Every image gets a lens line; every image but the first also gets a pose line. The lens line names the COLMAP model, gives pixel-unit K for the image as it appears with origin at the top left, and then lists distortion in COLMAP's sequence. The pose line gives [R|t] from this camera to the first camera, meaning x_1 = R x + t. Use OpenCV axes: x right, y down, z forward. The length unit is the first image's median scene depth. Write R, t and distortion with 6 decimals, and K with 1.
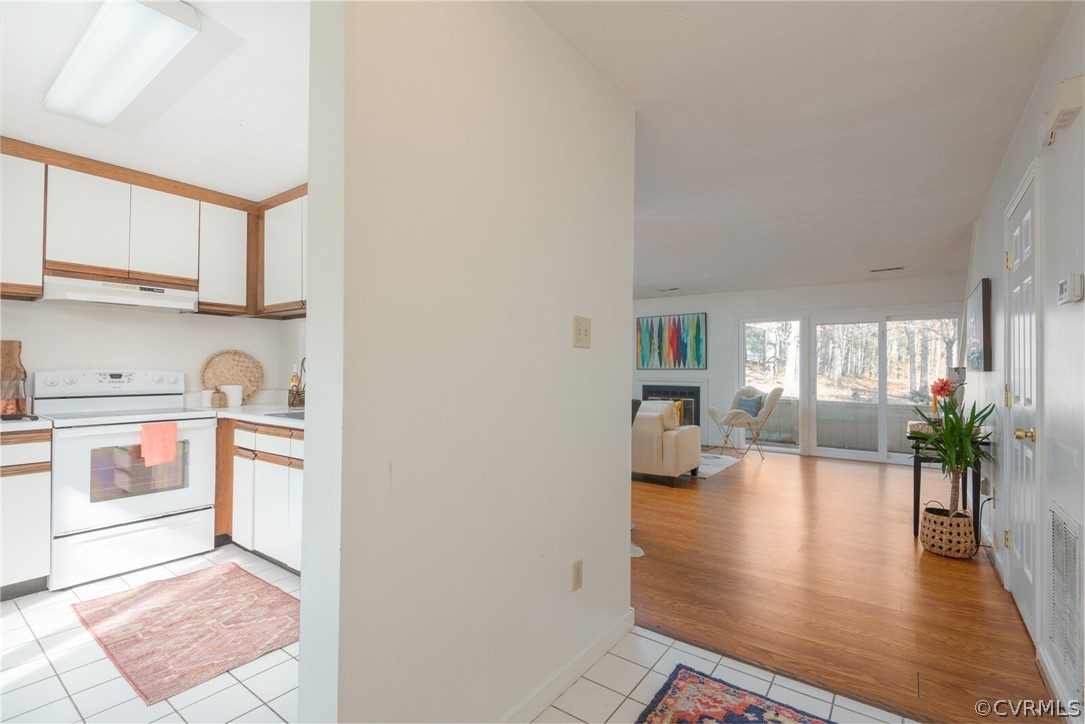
lens RADIAL K [[490.0, 0, 544.1], [0, 490.0, 365.3], [0, 0, 1]] dist [0.012468, -0.000470]
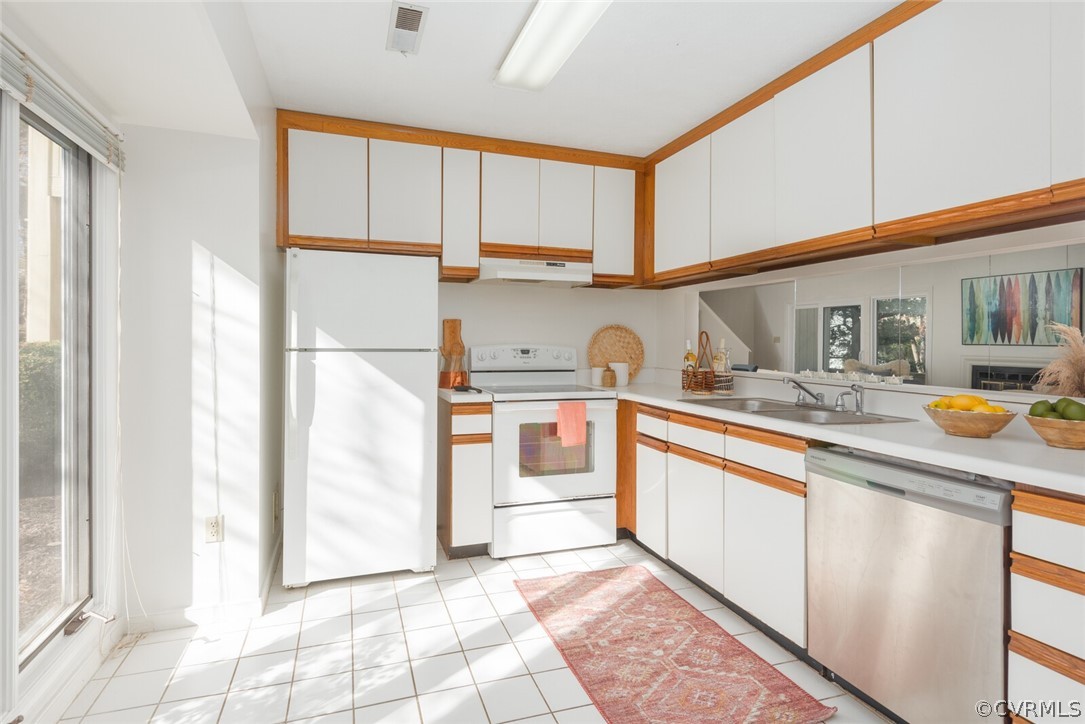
lens RADIAL K [[527.6, 0, 536.9], [0, 527.6, 347.5], [0, 0, 1]] dist [0.045671, -0.000365]
pose [[0.833668, 0.006409, -0.552228, -0.251754], [0.001521, 0.999902, 0.013901, -0.002328], [0.552263, -0.012429, 0.833577, 0.105934]]
